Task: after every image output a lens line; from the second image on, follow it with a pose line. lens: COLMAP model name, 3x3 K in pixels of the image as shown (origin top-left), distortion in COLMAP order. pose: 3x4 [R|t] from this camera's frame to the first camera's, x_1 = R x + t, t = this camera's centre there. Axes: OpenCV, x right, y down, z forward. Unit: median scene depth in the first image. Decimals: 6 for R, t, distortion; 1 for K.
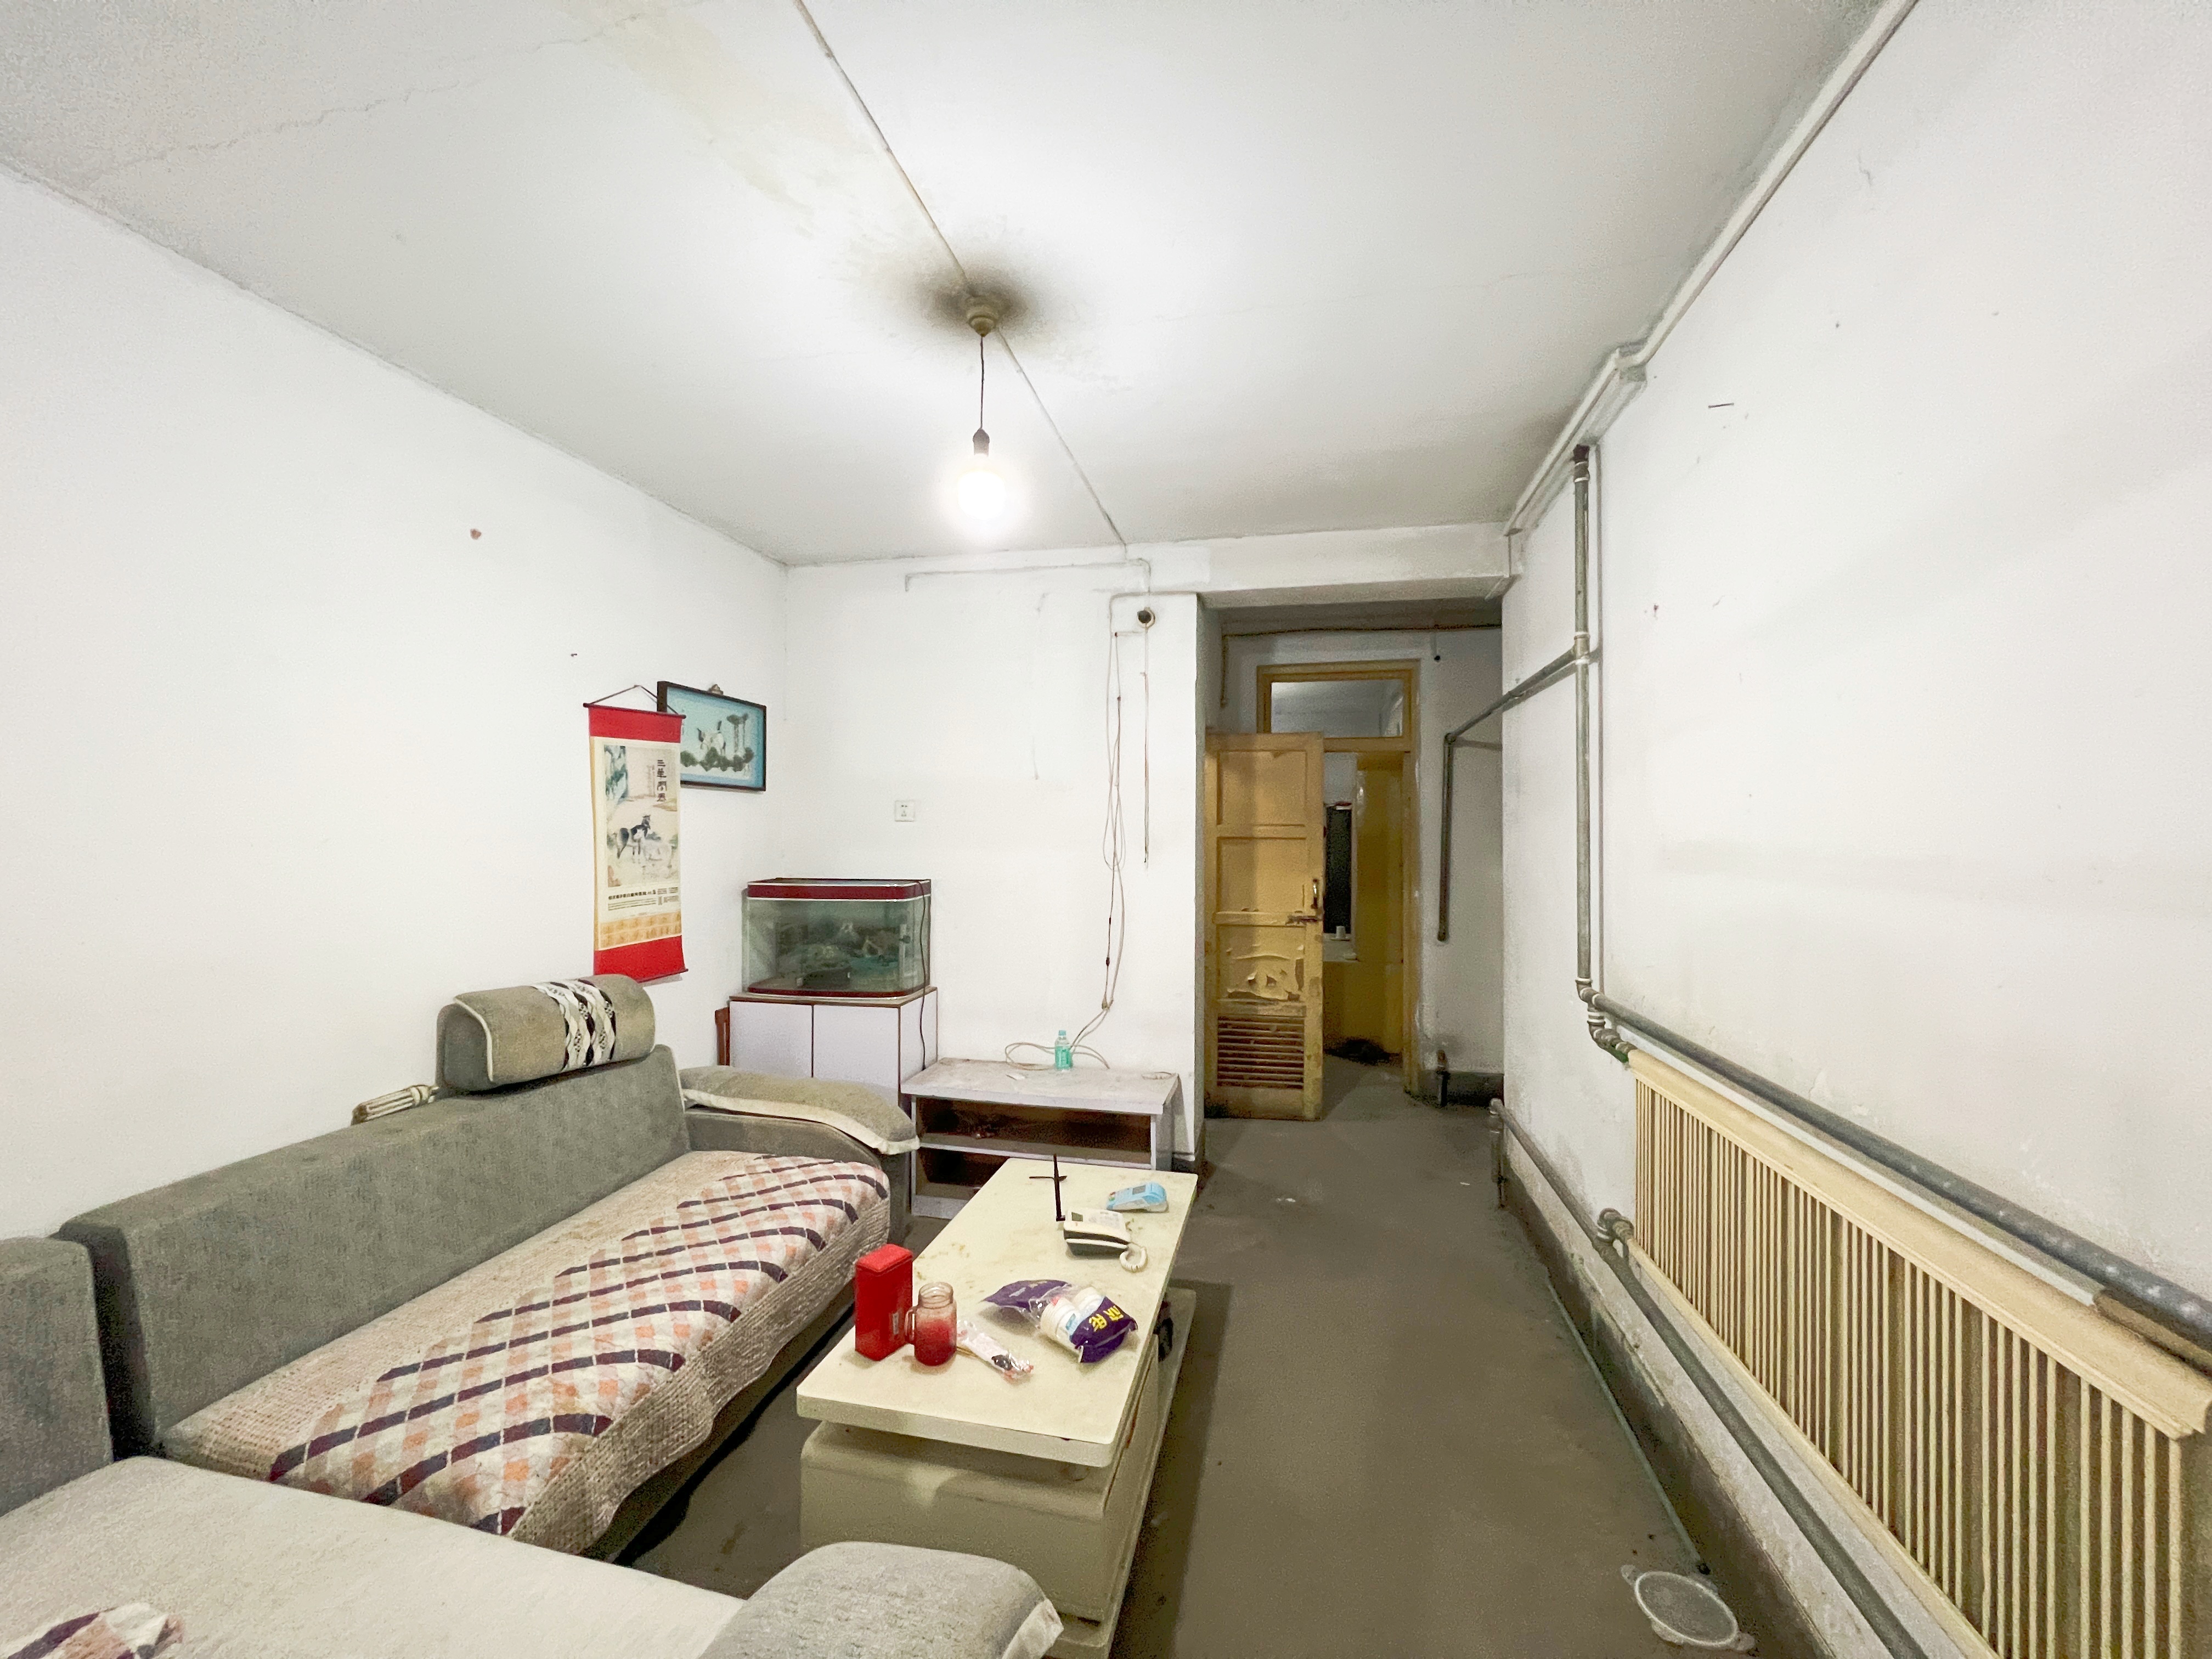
lens RADIAL K [[875.0, 0, 1107.0], [0, 875.0, 822.2], [0, 0, 1]] dist [0.000024, -0.000151]
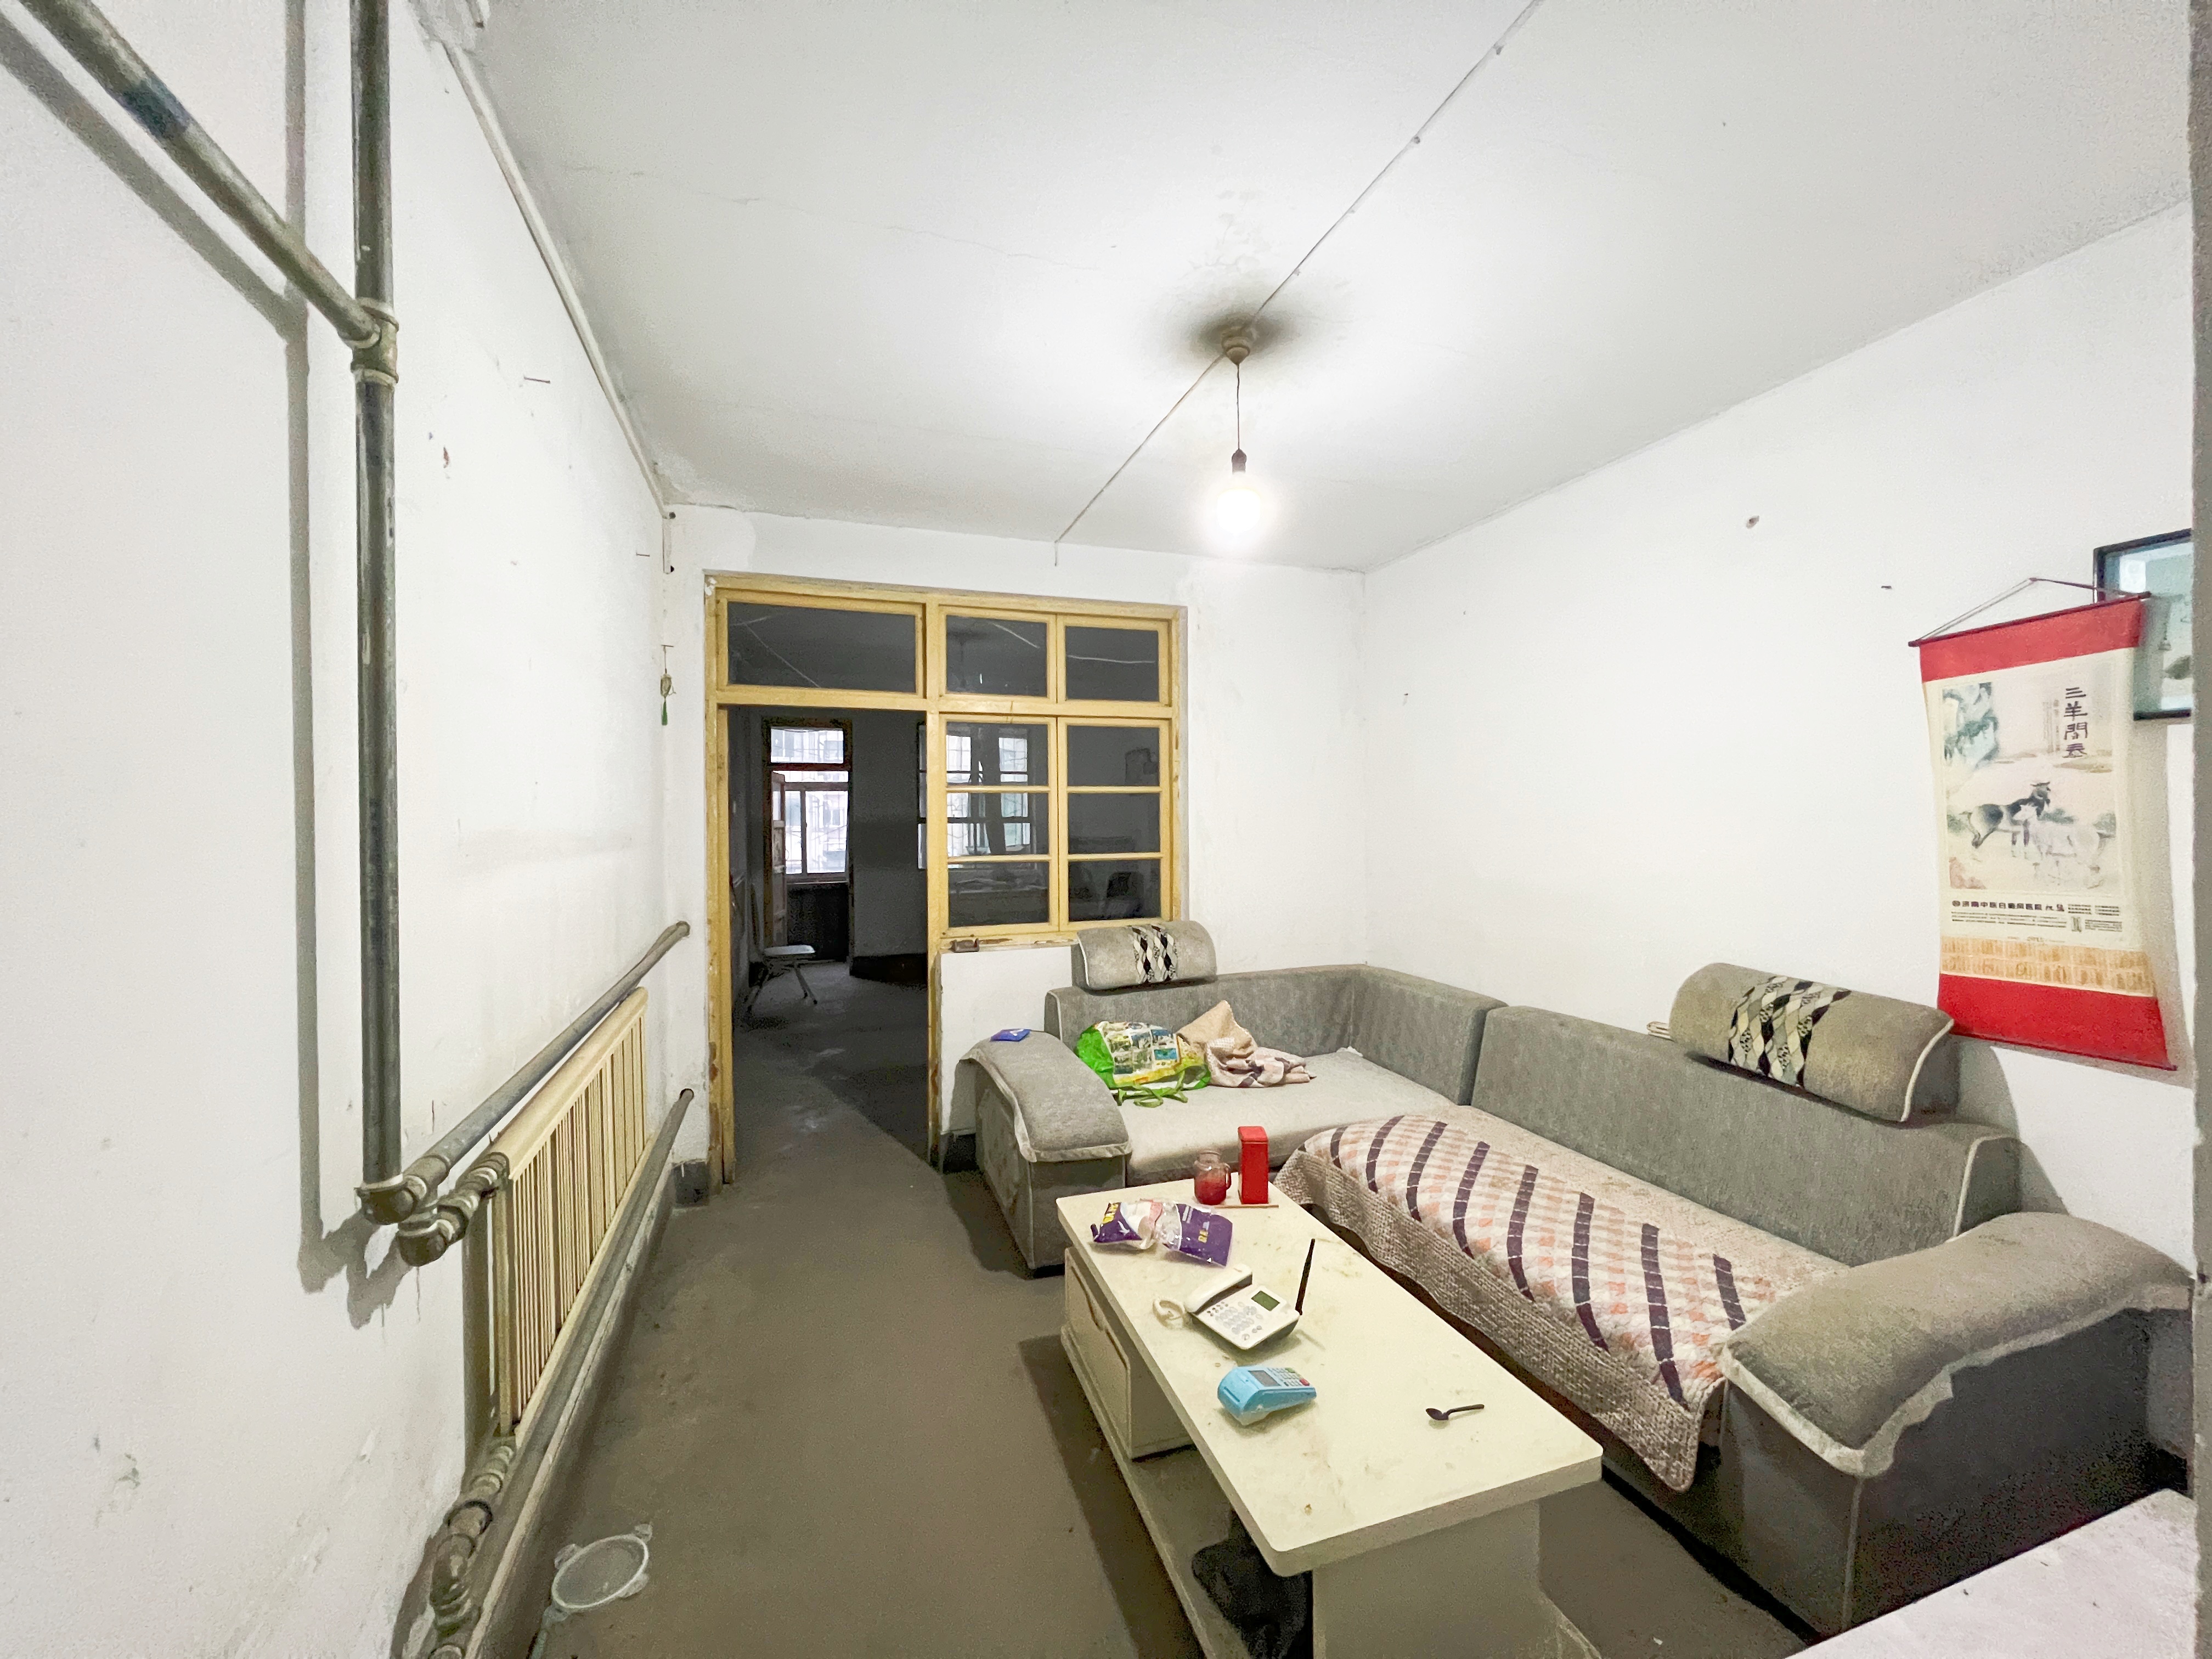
lens RADIAL K [[875.0, 0, 1105.9], [0, 875.0, 827.3], [0, 0, 1]] dist [0.000024, -0.000151]
pose [[-0.854165, 0.006936, -0.519956, 0.392736], [0.011352, 0.999921, -0.005309, 0.021139], [0.519879, -0.010437, -0.854176, 1.264337]]
